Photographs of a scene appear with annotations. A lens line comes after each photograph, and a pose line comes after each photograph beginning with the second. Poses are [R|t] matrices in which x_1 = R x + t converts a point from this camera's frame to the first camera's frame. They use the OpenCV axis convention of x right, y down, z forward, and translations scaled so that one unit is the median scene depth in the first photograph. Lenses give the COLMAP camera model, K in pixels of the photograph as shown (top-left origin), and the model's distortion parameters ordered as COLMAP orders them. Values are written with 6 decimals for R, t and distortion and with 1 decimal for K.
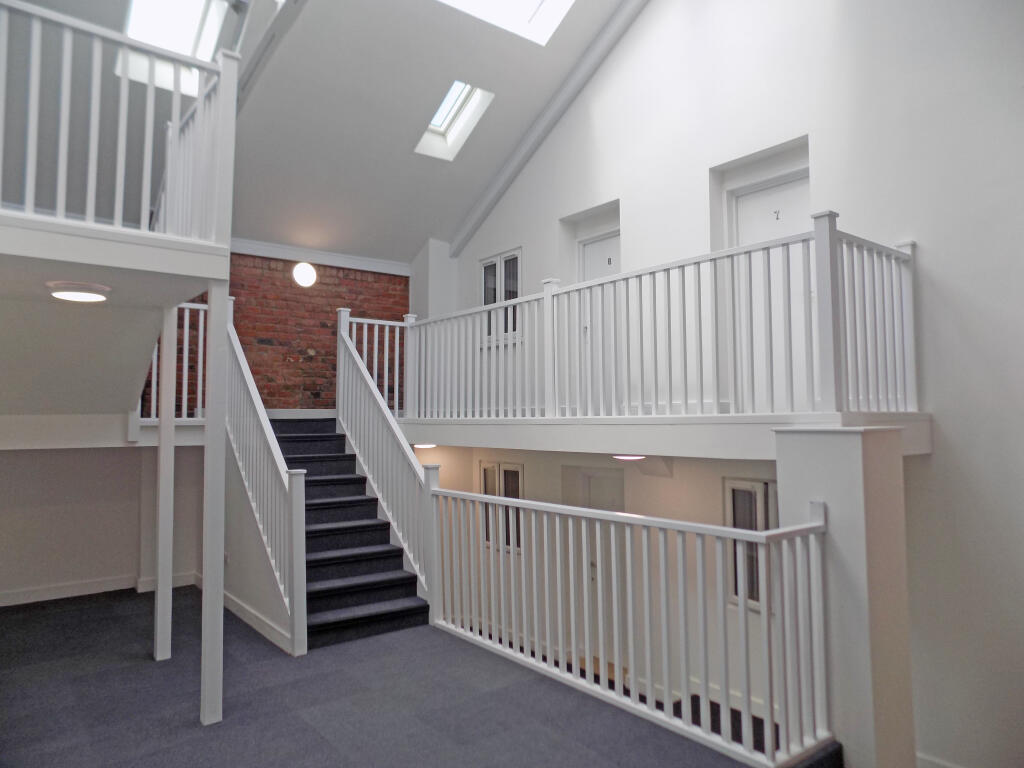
lens RADIAL K [[689.3, 0, 513.8], [0, 689.3, 386.3], [0, 0, 1]] dist [-0.029835, -0.001854]
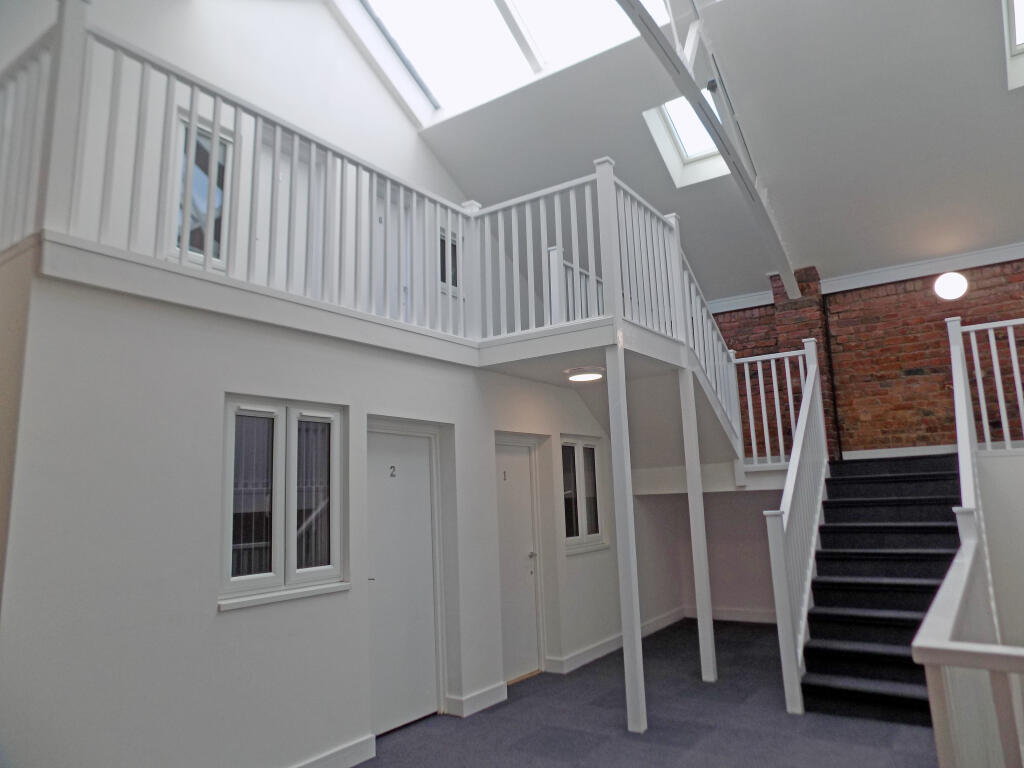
lens RADIAL K [[689.3, 0, 514.8], [0, 689.3, 376.0], [0, 0, 1]] dist [-0.029835, -0.001854]
pose [[0.306980, -0.167123, -0.936928, 0.313457], [0.085094, 0.985338, -0.147877, 0.028056], [0.947904, -0.034332, 0.316700, 0.220817]]
